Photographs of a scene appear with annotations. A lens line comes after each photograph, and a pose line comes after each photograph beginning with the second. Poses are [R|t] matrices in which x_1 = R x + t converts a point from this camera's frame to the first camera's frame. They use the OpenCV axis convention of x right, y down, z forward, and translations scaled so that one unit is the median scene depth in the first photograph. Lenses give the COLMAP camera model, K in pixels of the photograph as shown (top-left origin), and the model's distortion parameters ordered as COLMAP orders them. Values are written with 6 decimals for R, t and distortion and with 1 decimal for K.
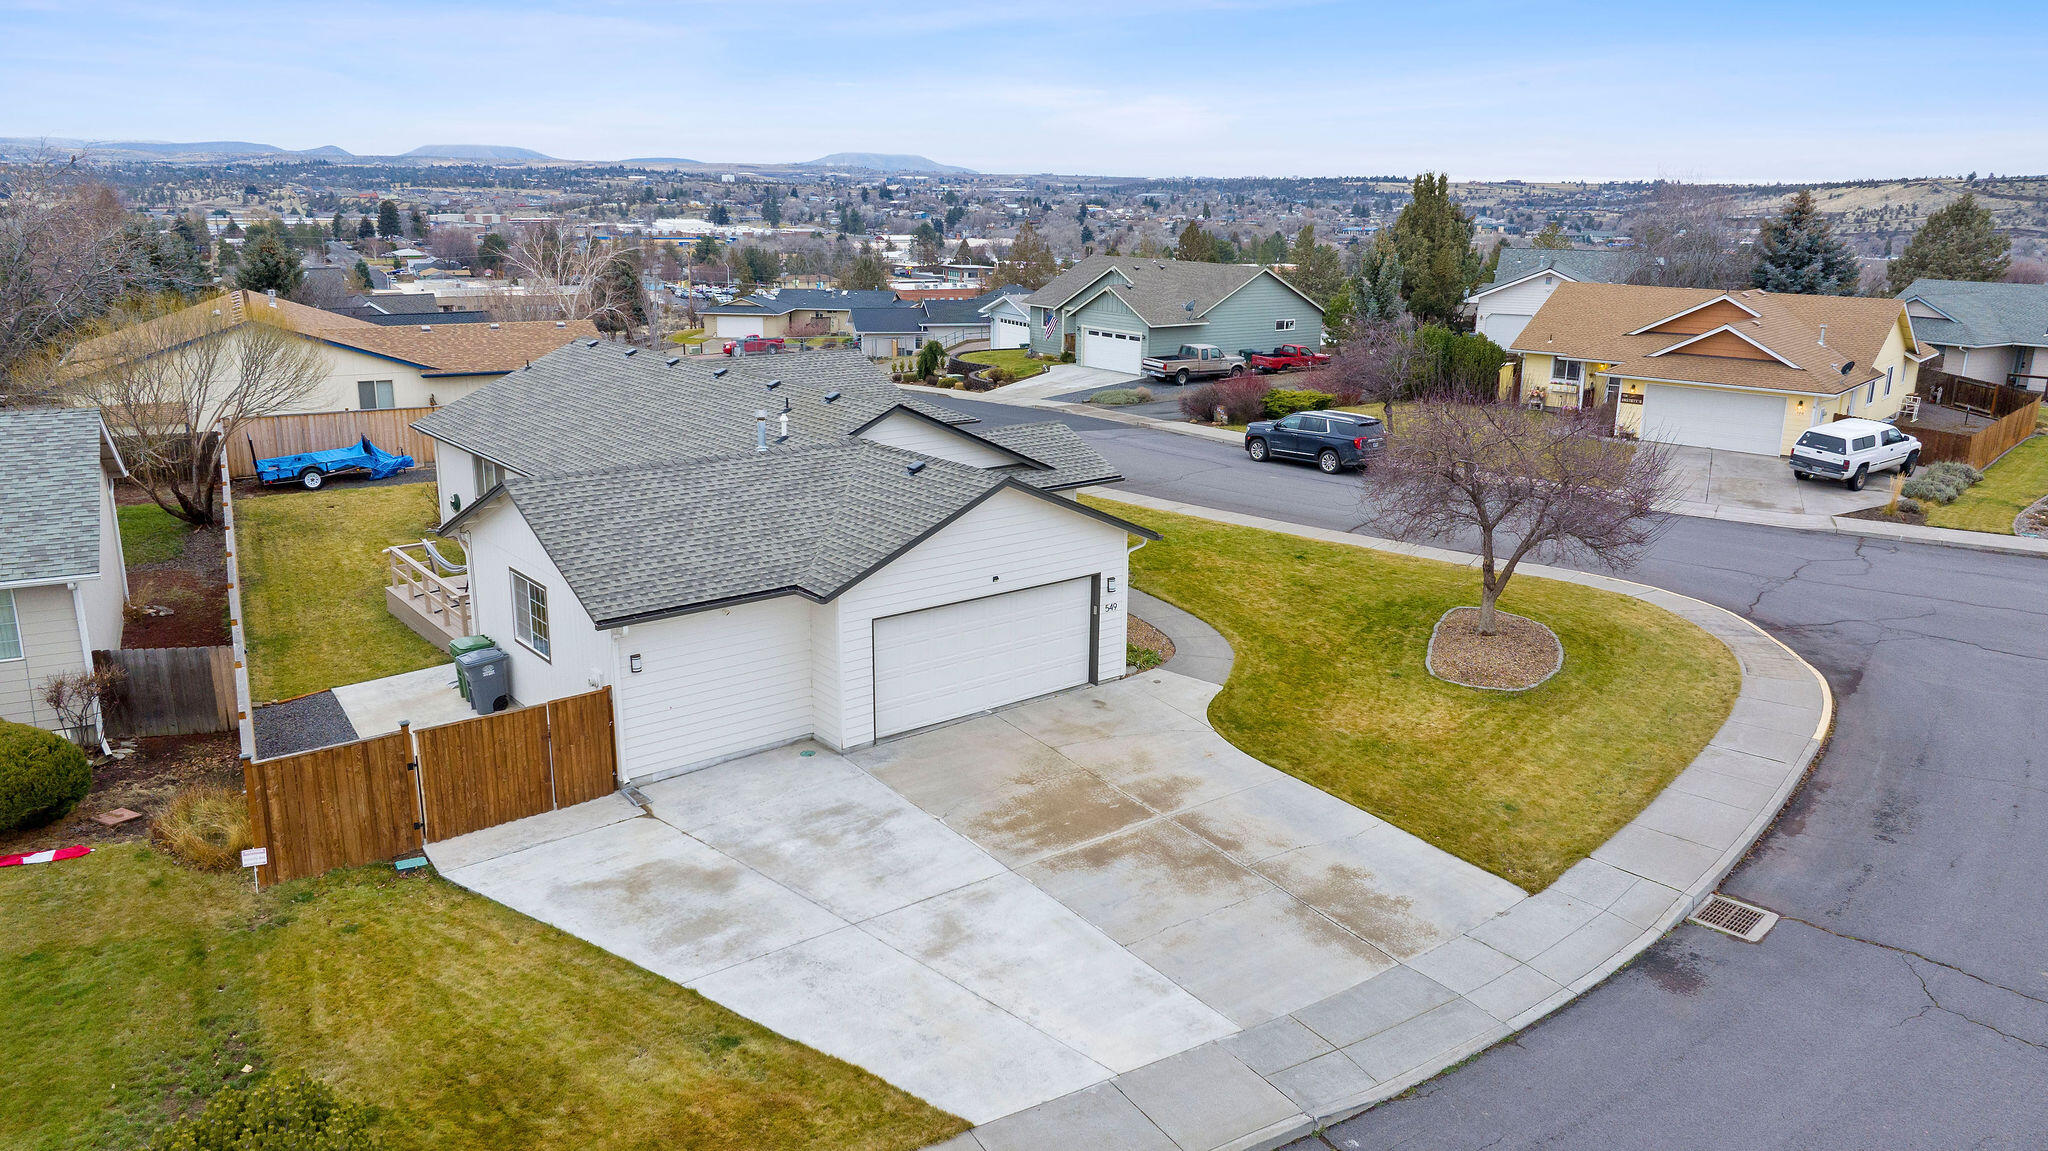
lens RADIAL K [[1430.9, 0, 1041.2], [0, 1430.9, 572.2], [0, 0, 1]] dist [-0.019807, 0.005986]
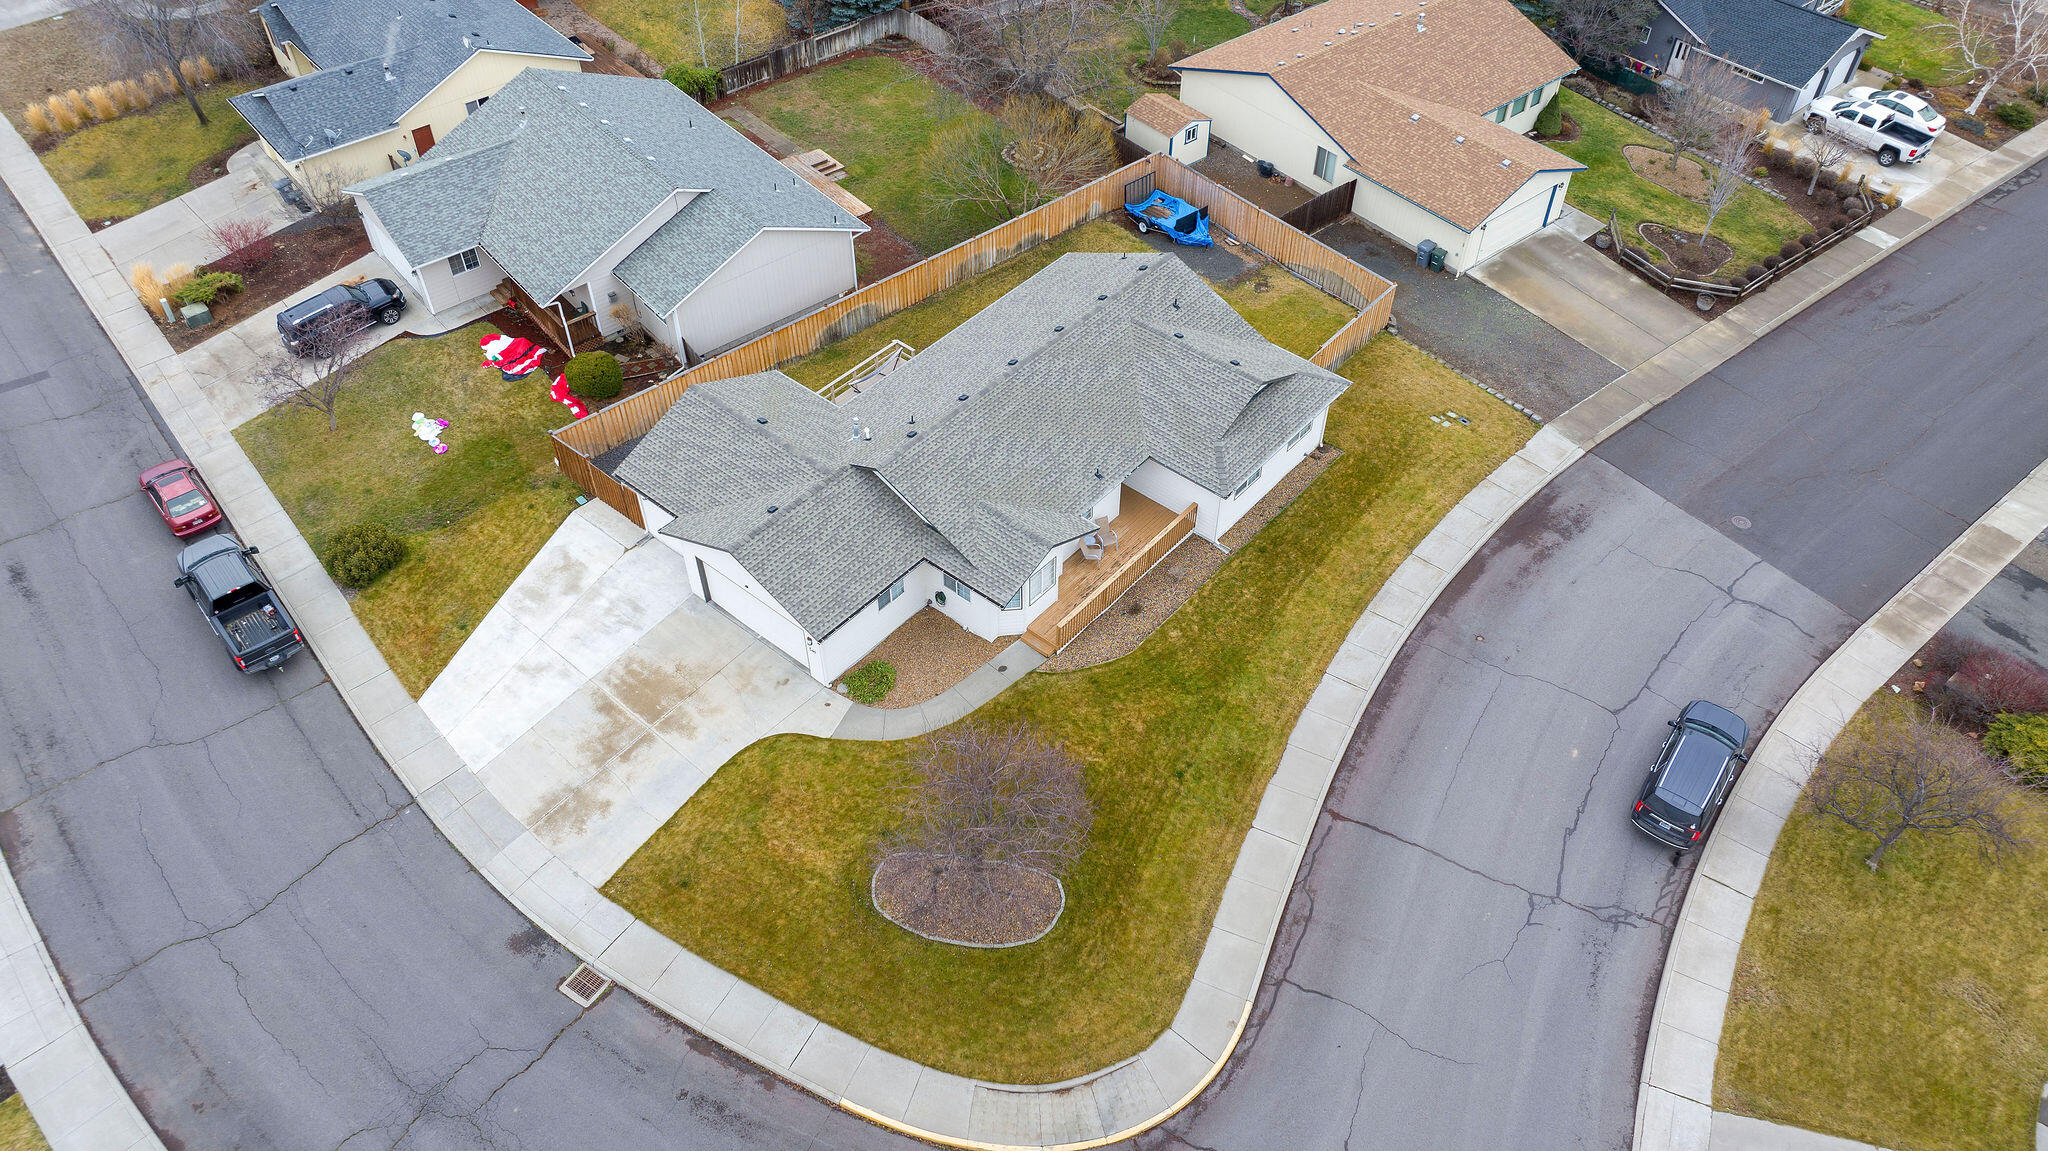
lens RADIAL K [[1430.9, 0, 1022.9], [0, 1430.9, 567.4], [0, 0, 1]] dist [-0.019807, 0.005986]
pose [[0.185563, 0.688984, -0.700619, 1.493921], [-0.254518, 0.722370, 0.642963, -1.472008], [0.949098, 0.059009, 0.309404, 0.911193]]
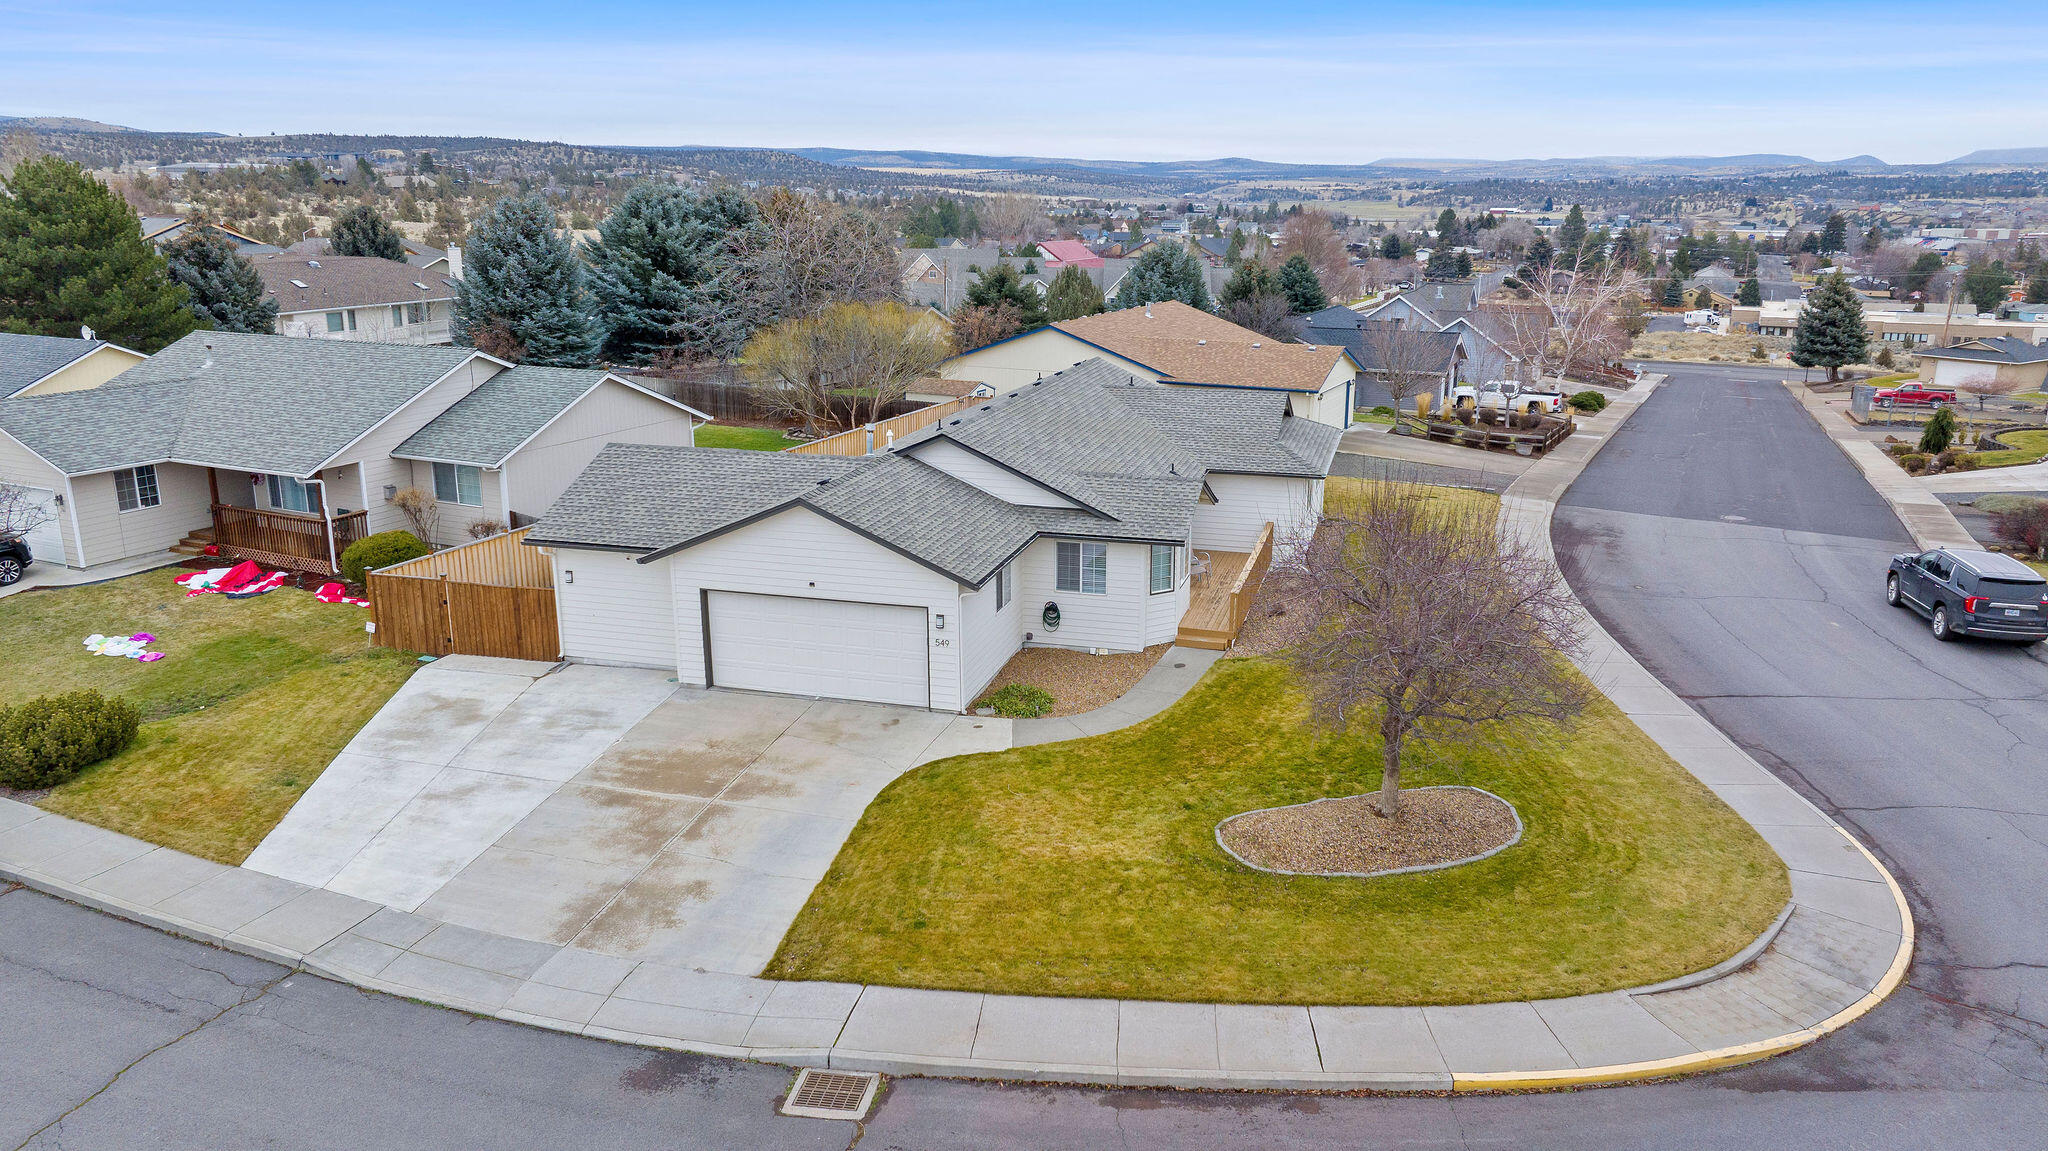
lens RADIAL K [[1430.9, 0, 1029.4], [0, 1430.9, 585.9], [0, 0, 1]] dist [-0.019807, 0.005986]
pose [[0.576357, 0.205184, -0.791020, 1.167500], [-0.204094, 0.973433, 0.103792, -0.178210], [0.791301, 0.101622, 0.602922, 0.517106]]
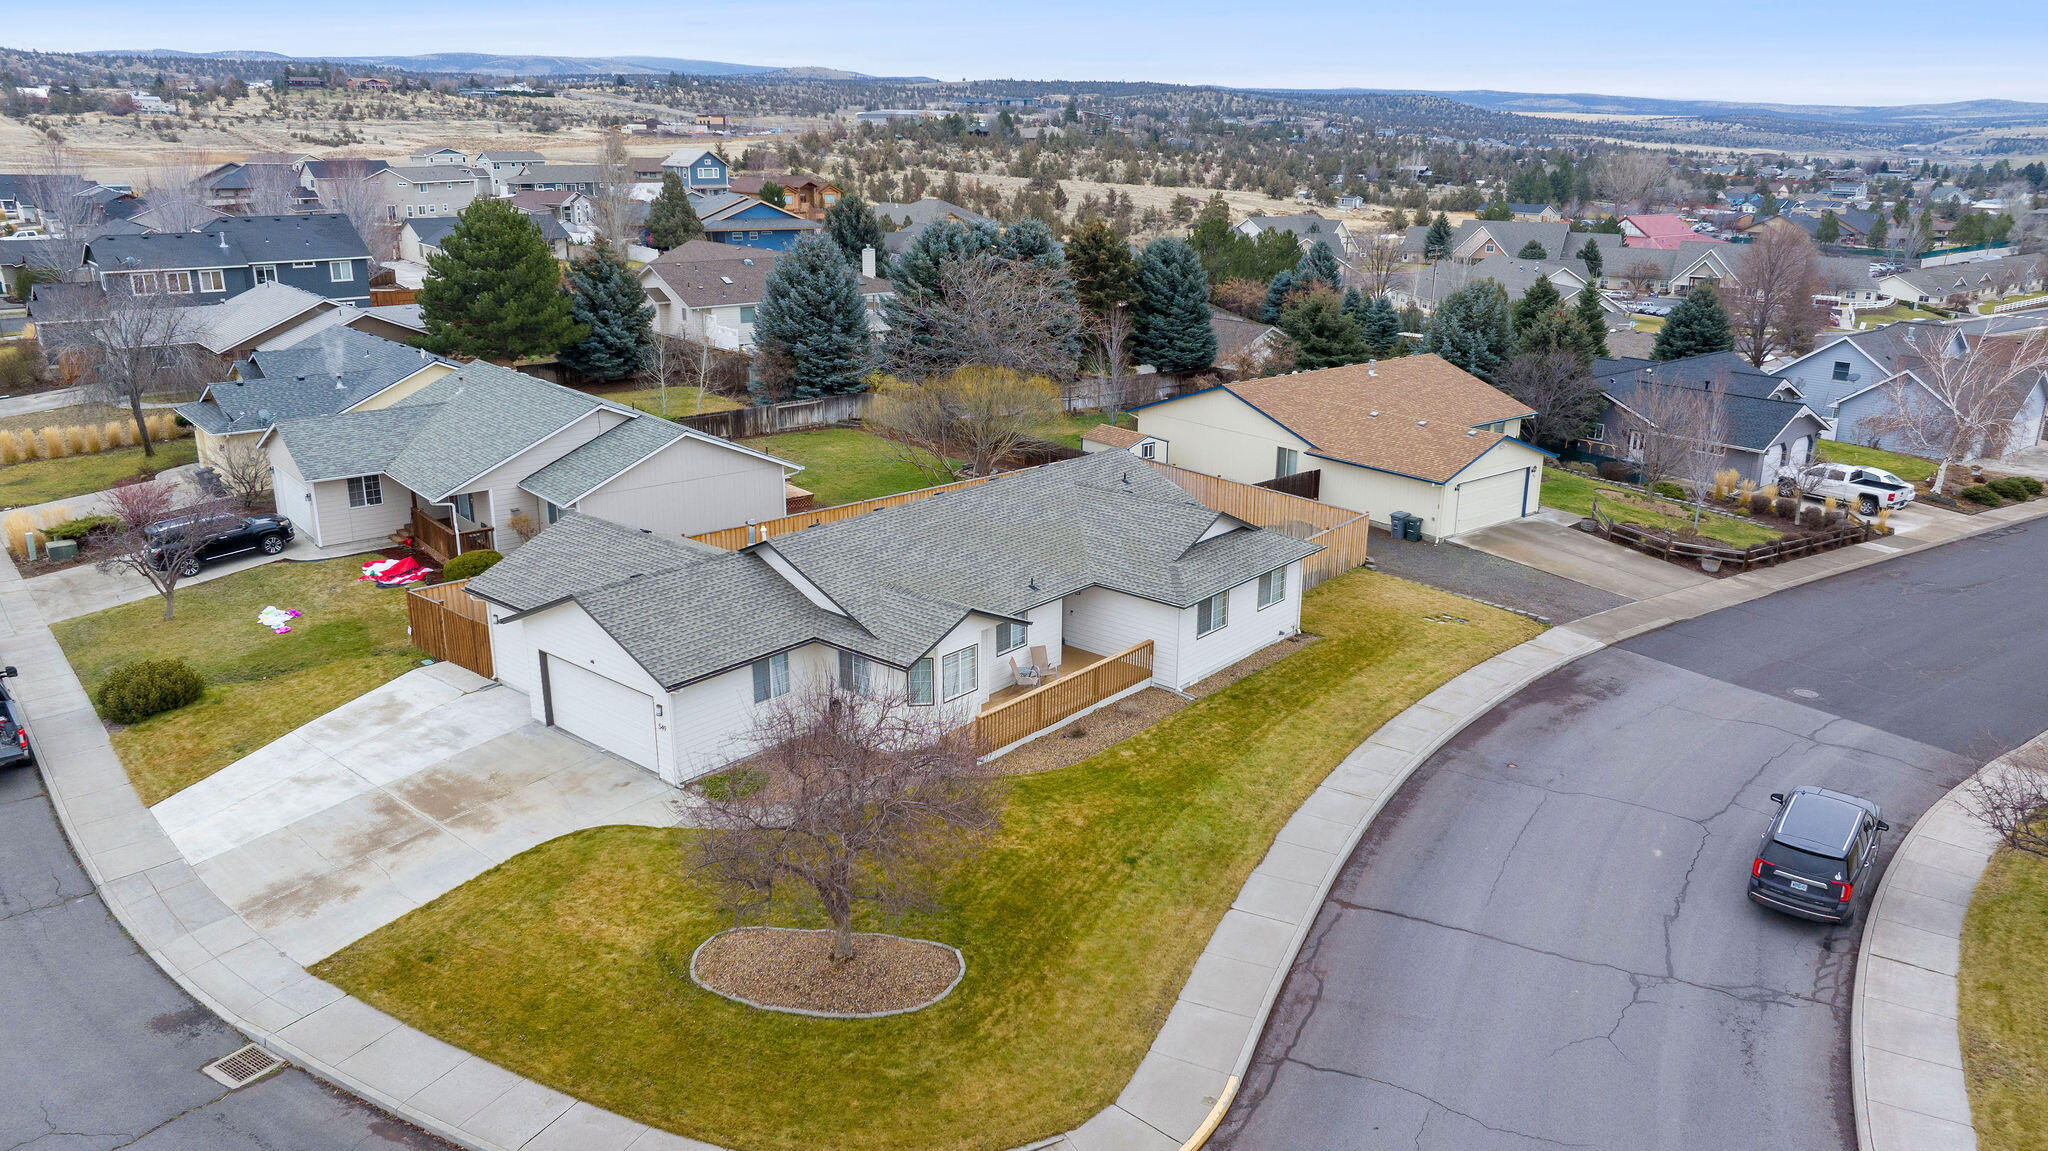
lens RADIAL K [[1430.9, 0, 1024.7], [0, 1430.9, 581.1], [0, 0, 1]] dist [-0.019807, 0.005986]
pose [[0.182811, 0.282709, -0.941624, 1.632463], [-0.258355, 0.937917, 0.231437, -0.611701], [0.948595, 0.200964, 0.244501, 1.231421]]
